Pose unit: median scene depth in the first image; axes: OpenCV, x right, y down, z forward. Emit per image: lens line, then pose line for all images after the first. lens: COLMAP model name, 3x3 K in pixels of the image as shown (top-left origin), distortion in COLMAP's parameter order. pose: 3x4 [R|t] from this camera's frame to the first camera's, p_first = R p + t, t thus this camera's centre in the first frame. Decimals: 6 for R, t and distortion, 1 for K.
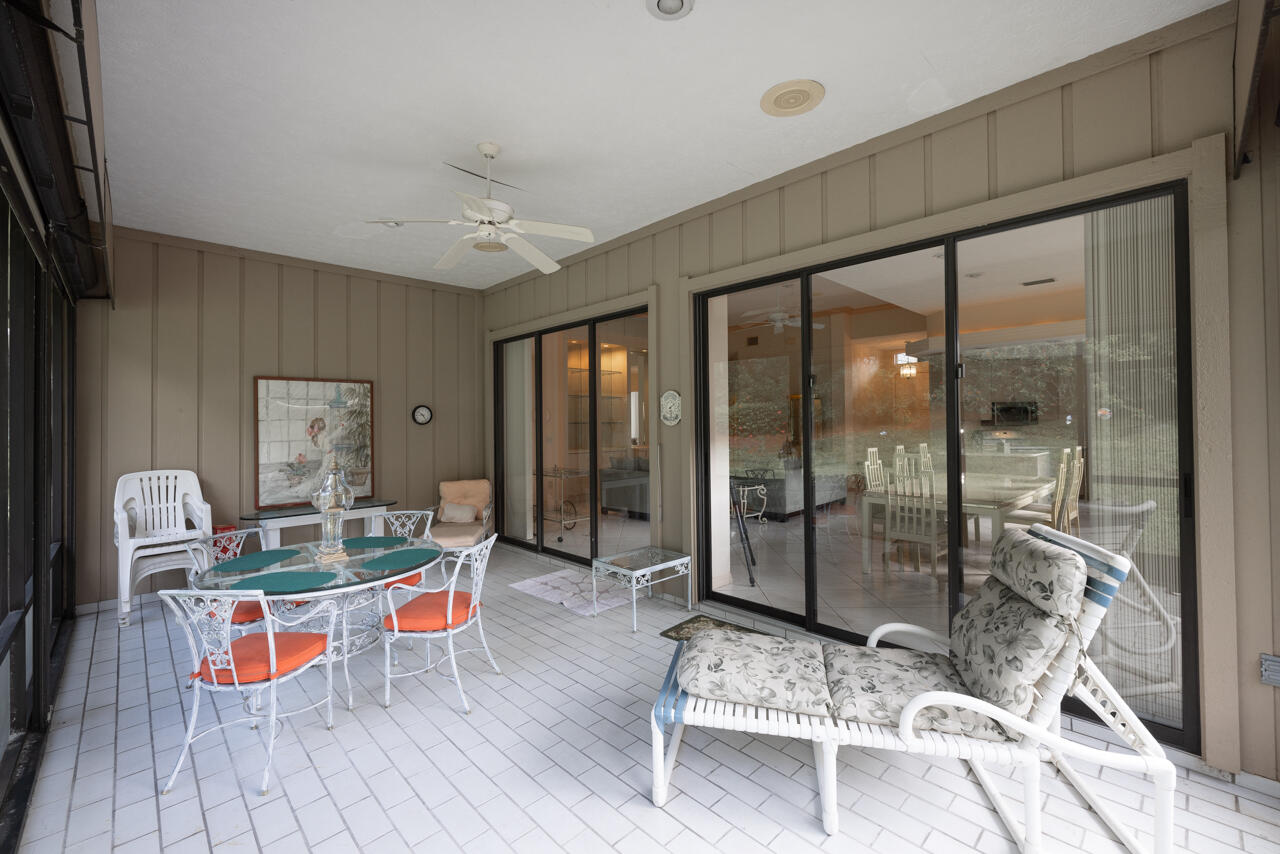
lens RADIAL K [[535.7, 0, 638.8], [0, 535.7, 418.1], [0, 0, 1]] dist [0.001620, 0.000168]
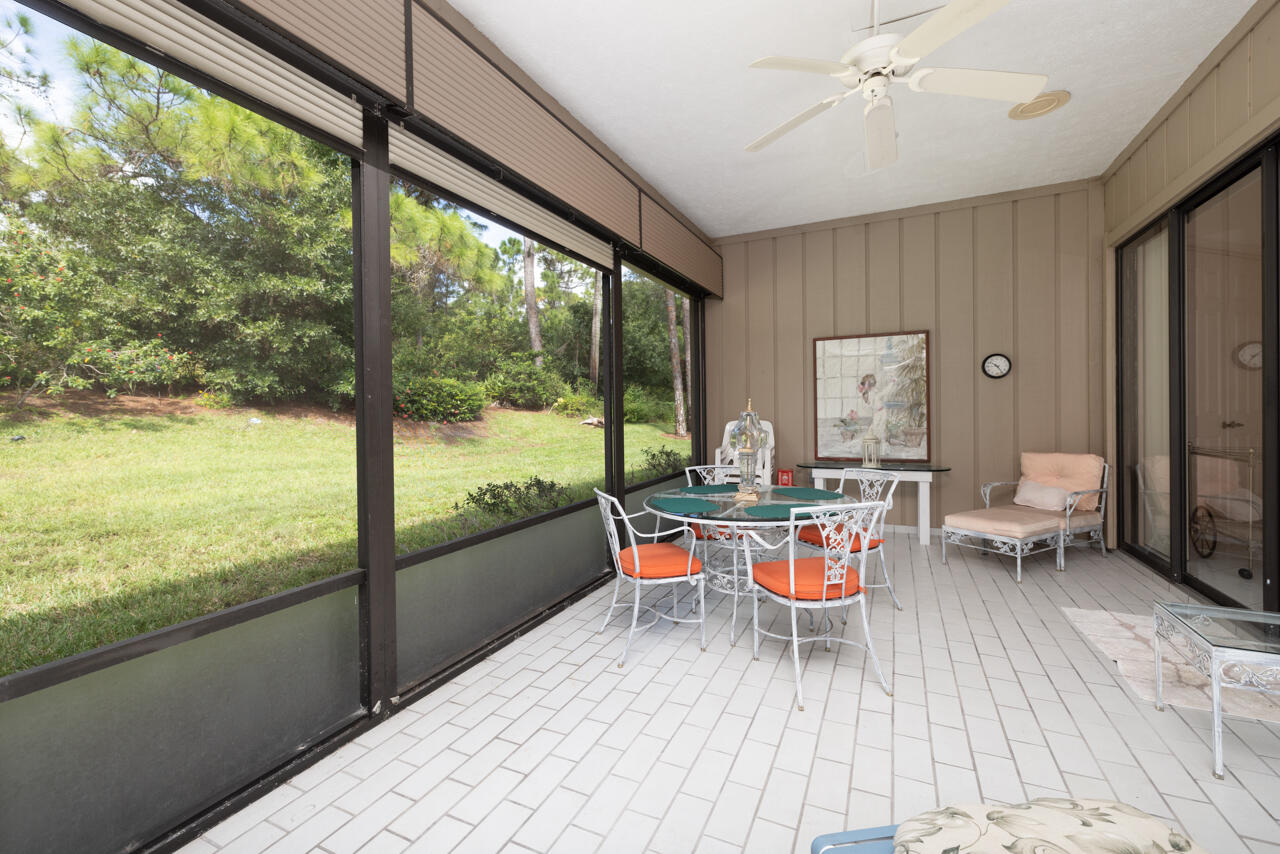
lens RADIAL K [[535.7, 0, 638.8], [0, 535.7, 418.1], [0, 0, 1]] dist [0.001620, 0.000168]
pose [[0.344496, 0.018011, -0.938615, 0.179688], [0.019222, 0.999471, 0.026234, 0.045871], [0.938591, -0.027079, 0.343967, 0.263418]]
